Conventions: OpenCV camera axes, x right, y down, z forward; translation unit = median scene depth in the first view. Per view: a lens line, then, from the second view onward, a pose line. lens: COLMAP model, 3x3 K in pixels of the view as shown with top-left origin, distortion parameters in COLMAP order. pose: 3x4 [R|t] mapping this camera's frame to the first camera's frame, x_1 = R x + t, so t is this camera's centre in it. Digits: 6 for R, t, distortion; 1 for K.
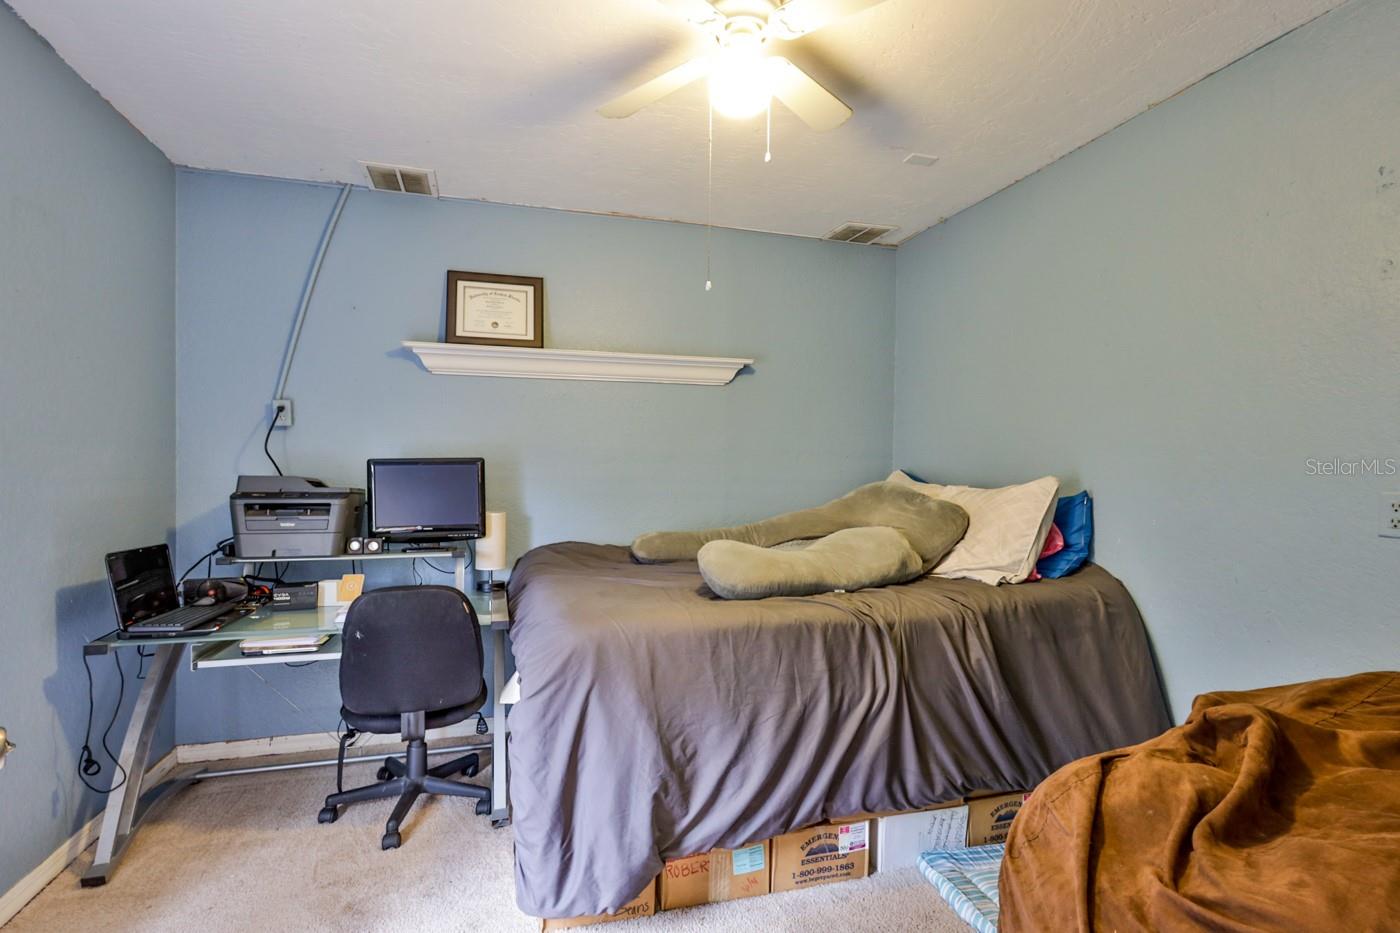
lens RADIAL K [[681.3, 0, 699.8], [0, 681.3, 475.4], [0, 0, 1]] dist [-0.004873, 0.005038]
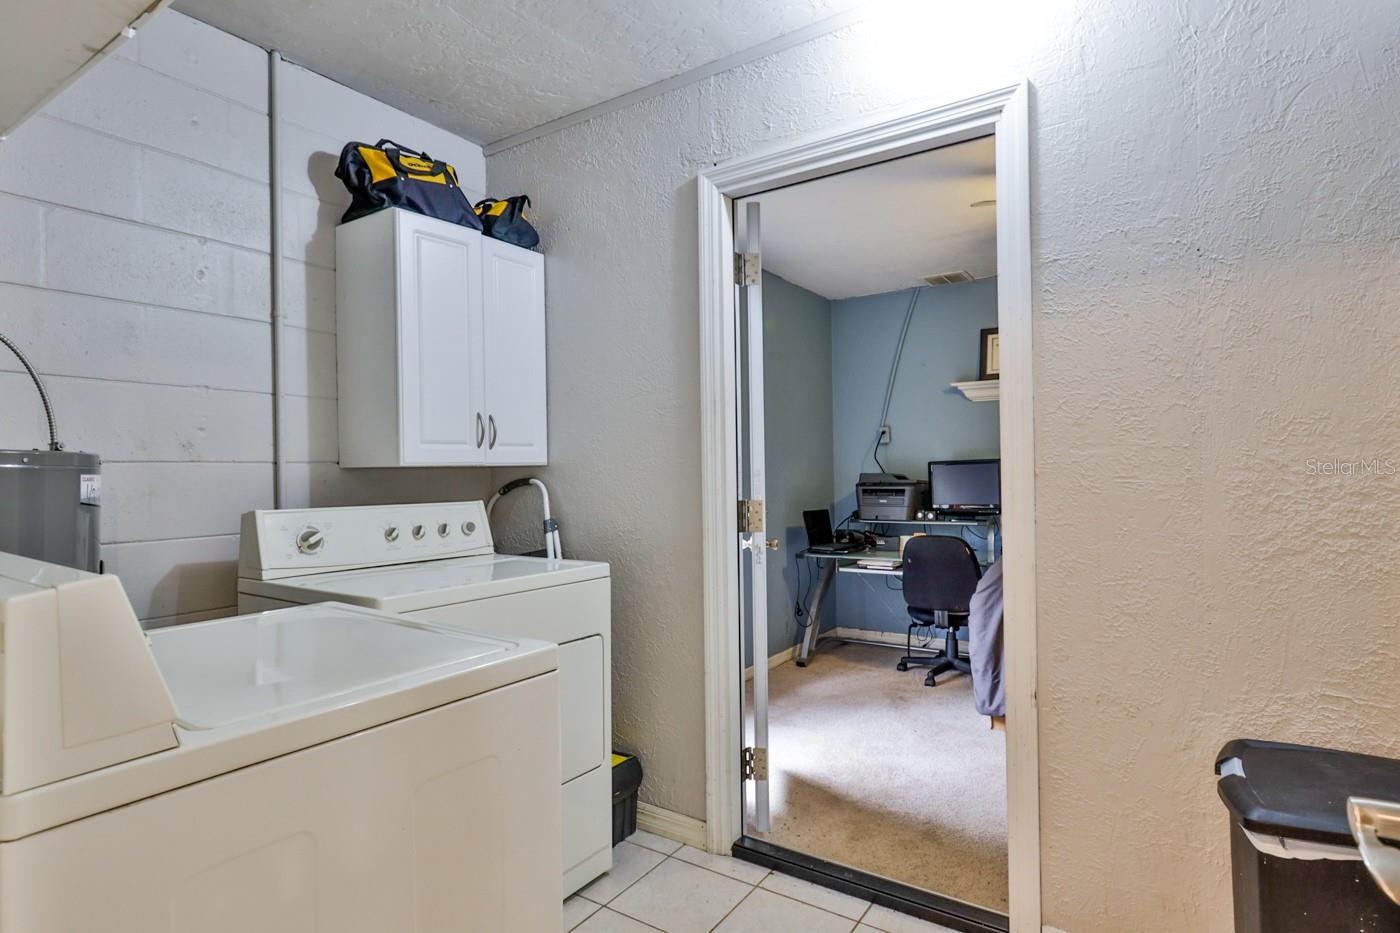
lens RADIAL K [[713.3, 0, 702.6], [0, 713.3, 469.1], [0, 0, 1]] dist [0.007521, -0.000748]
pose [[0.645674, -0.017495, -0.763413, 0.513104], [0.012361, 0.999846, -0.012459, 0.008539], [0.763514, -0.001393, 0.645790, -0.552524]]
